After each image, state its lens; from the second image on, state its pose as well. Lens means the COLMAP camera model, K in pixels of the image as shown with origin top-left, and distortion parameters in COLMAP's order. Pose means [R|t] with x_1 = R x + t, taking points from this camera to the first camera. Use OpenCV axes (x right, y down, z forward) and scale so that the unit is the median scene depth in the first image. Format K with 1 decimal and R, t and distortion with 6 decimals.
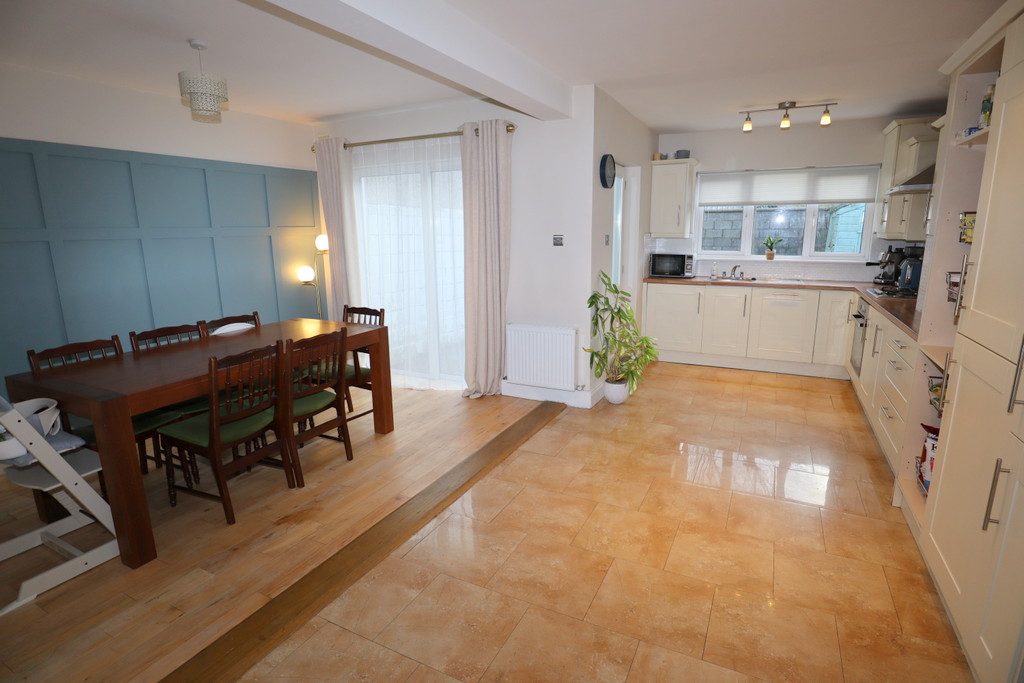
lens RADIAL K [[514.4, 0, 514.1], [0, 514.4, 344.1], [0, 0, 1]] dist [-0.034136, 0.003266]
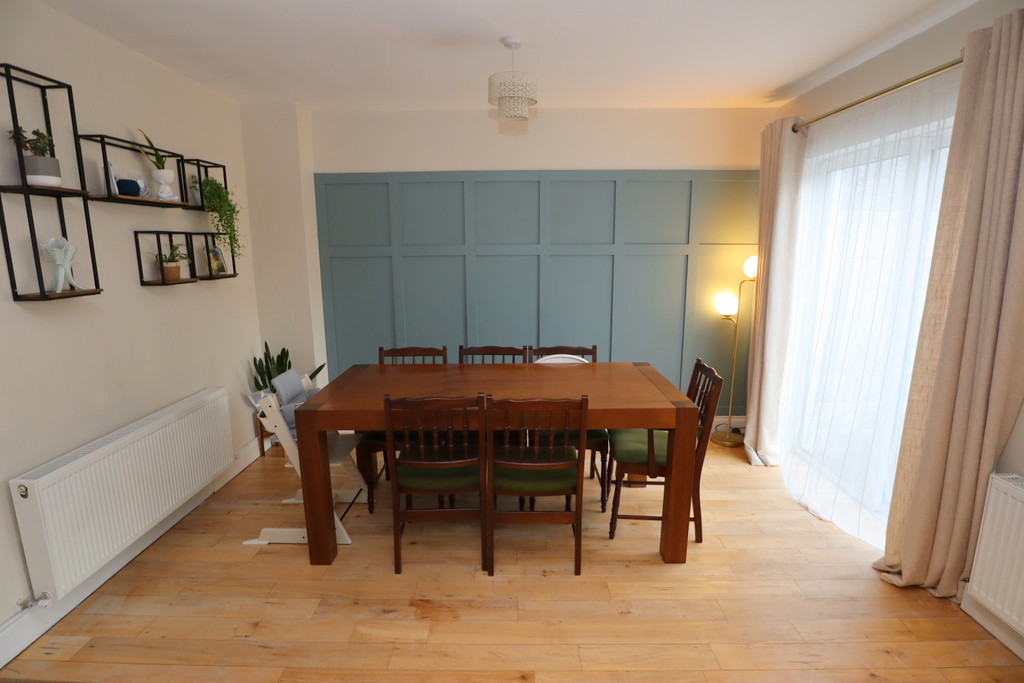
lens RADIAL K [[514.4, 0, 511.8], [0, 514.4, 346.7], [0, 0, 1]] dist [-0.034136, 0.003266]
pose [[0.439559, 0.184759, -0.879006, 0.255856], [-0.195084, 0.974893, 0.107359, -0.173200], [0.876772, 0.124289, 0.464567, 0.659927]]
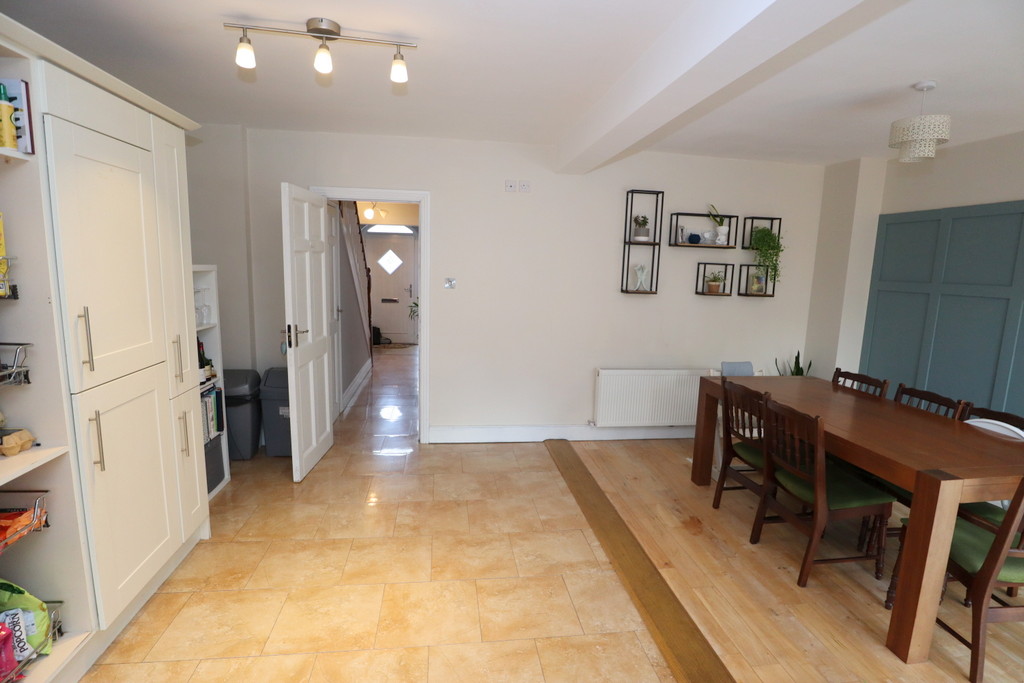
lens RADIAL K [[514.4, 0, 513.1], [0, 514.4, 344.4], [0, 0, 1]] dist [-0.034136, 0.003266]
pose [[-0.823113, 0.074729, -0.562939, 0.524207], [-0.144424, 0.931162, 0.334782, -0.364066], [0.549205, 0.356866, -0.755659, 1.458003]]
